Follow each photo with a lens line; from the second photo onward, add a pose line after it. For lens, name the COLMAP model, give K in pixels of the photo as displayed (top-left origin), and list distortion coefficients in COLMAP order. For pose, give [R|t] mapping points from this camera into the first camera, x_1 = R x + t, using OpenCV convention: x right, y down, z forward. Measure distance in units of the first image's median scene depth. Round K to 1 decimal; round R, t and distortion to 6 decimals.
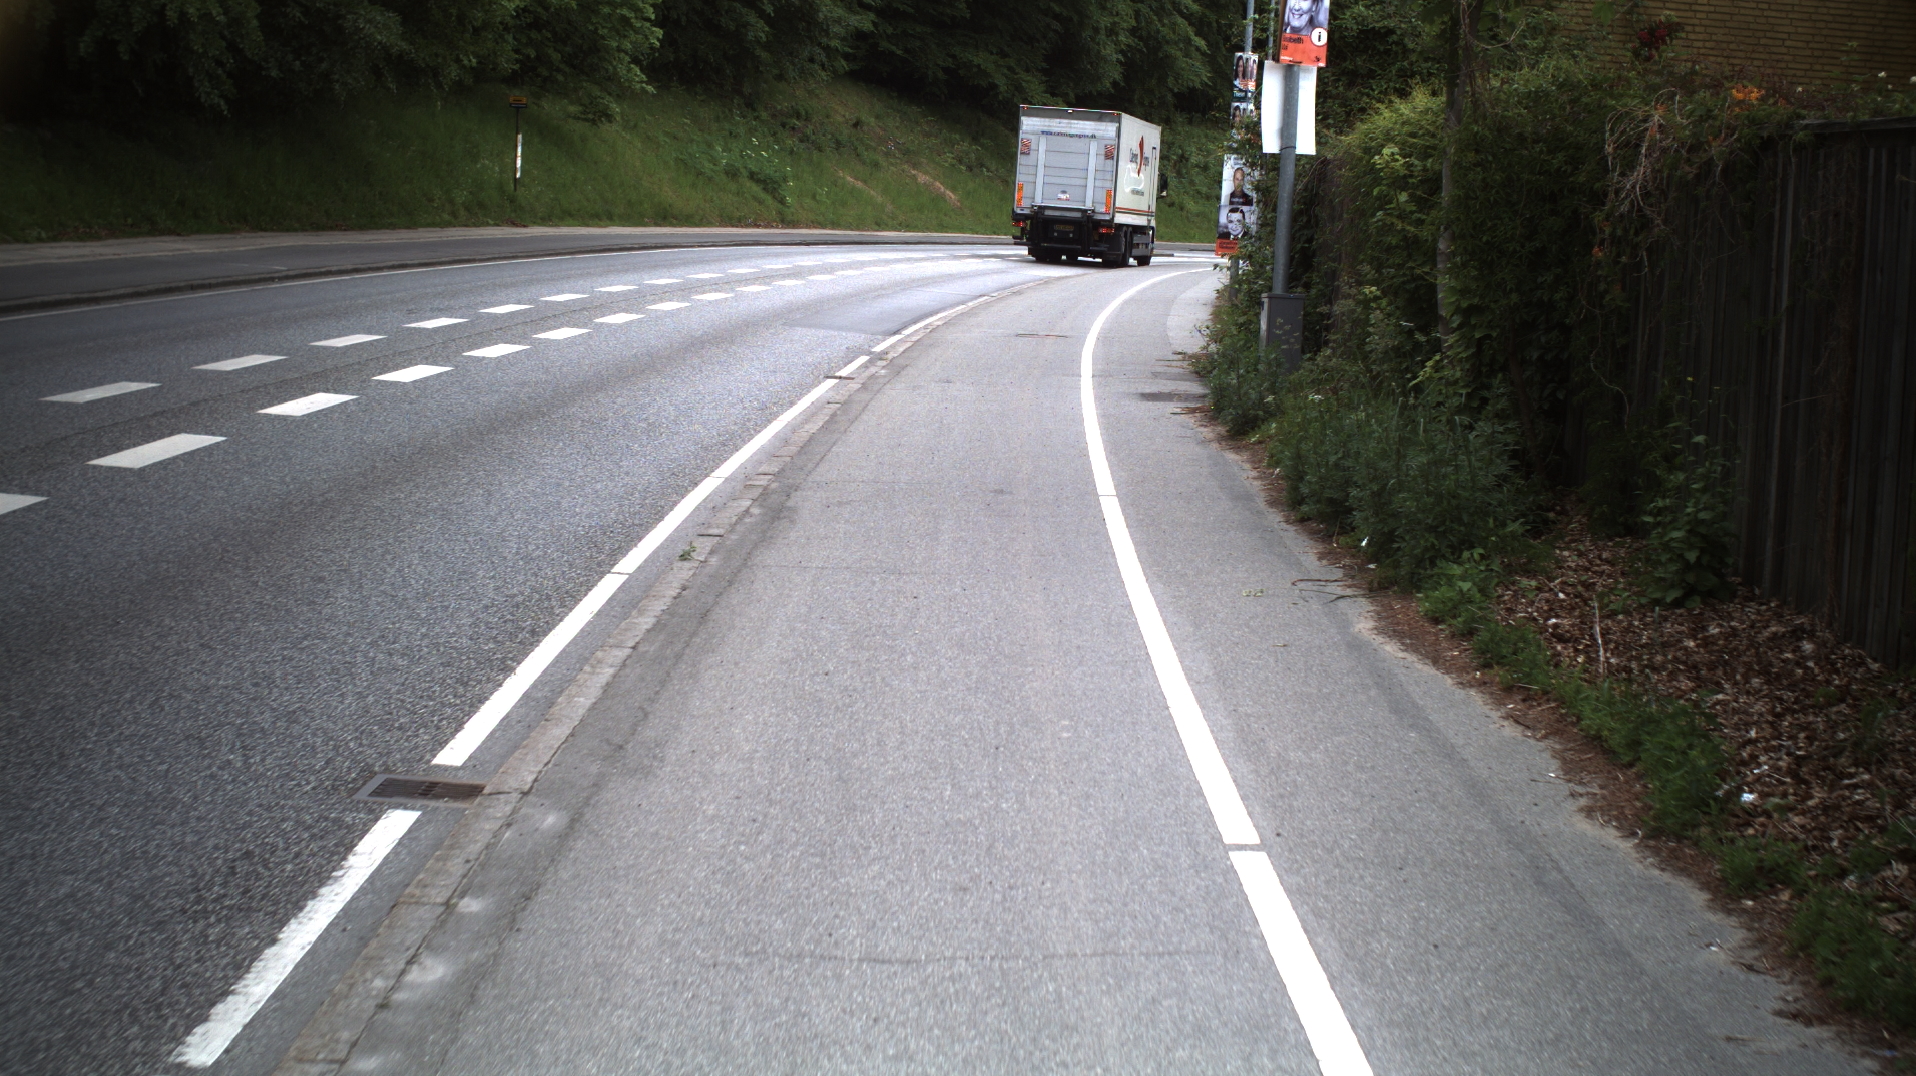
lens RADIAL K [[3250.2, 0, 958.0], [0, 3250.2, 538.0], [0, 0, 1]] dist [-0.320771, 0.531488]
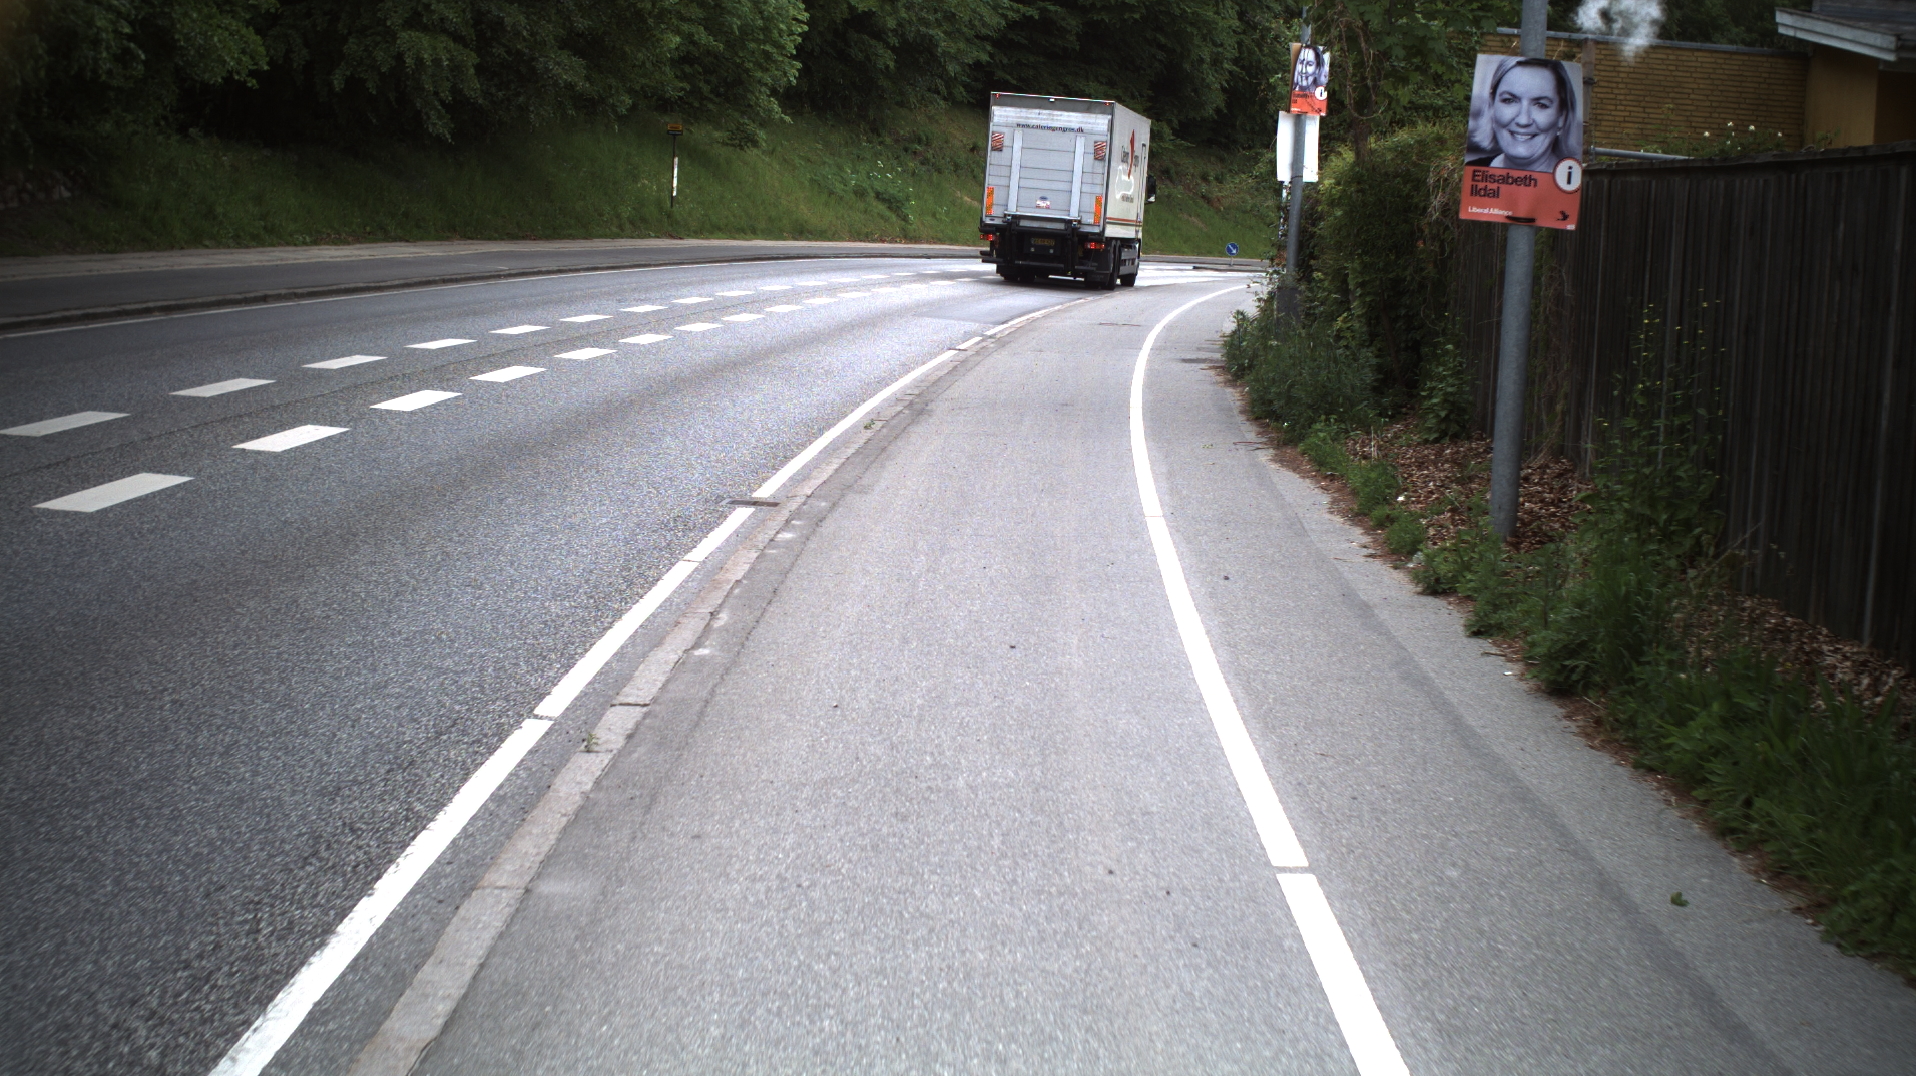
lens RADIAL K [[3250.2, 0, 958.0], [0, 3250.2, 538.0], [0, 0, 1]] dist [-0.320771, 0.531488]
pose [[0.999351, 0.007518, -0.035235, 0.009825], [-0.007738, 0.999951, -0.006125, 0.034189], [0.035187, 0.006394, 0.999360, -0.307636]]
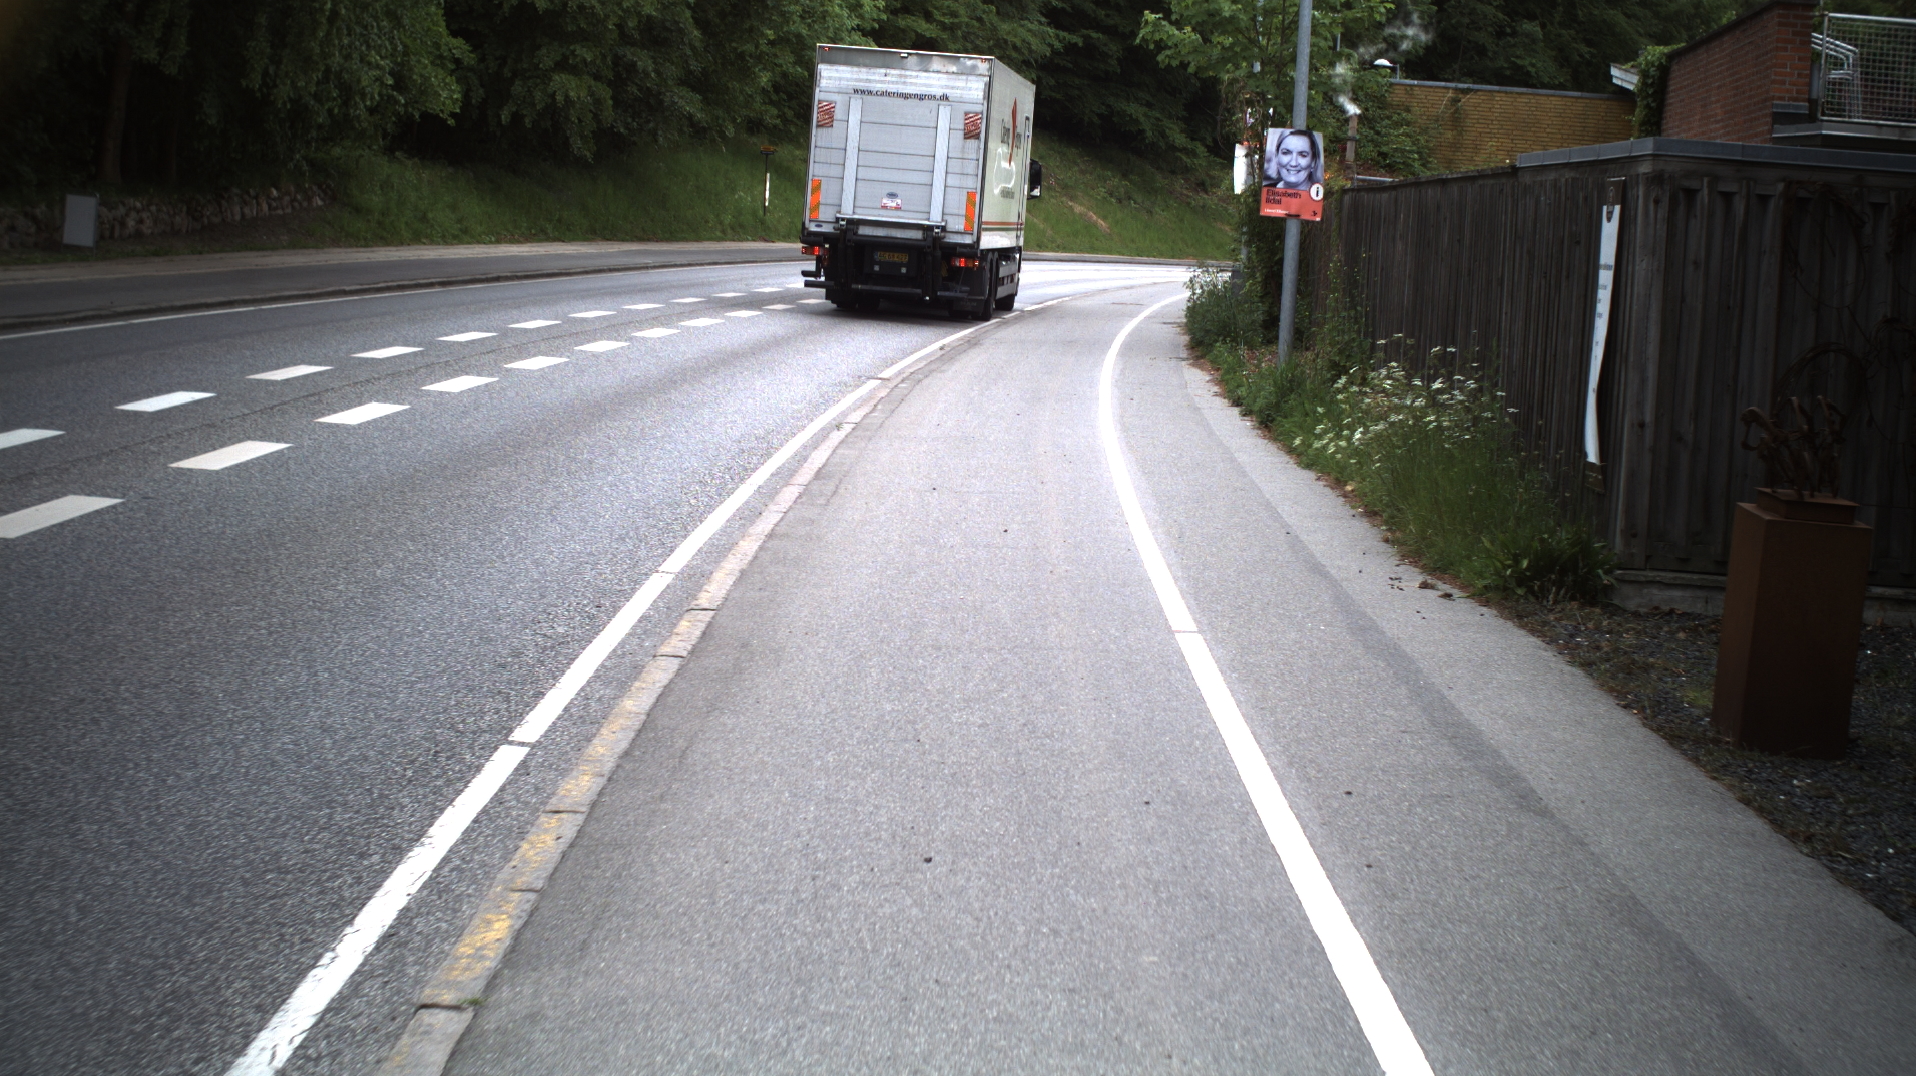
lens RADIAL K [[3250.2, 0, 958.0], [0, 3250.2, 538.0], [0, 0, 1]] dist [-0.320771, 0.531488]
pose [[0.998612, 0.008239, -0.052017, 0.031766], [-0.008739, 0.999918, -0.009383, 0.086529], [0.051935, 0.009824, 0.998602, -0.767273]]
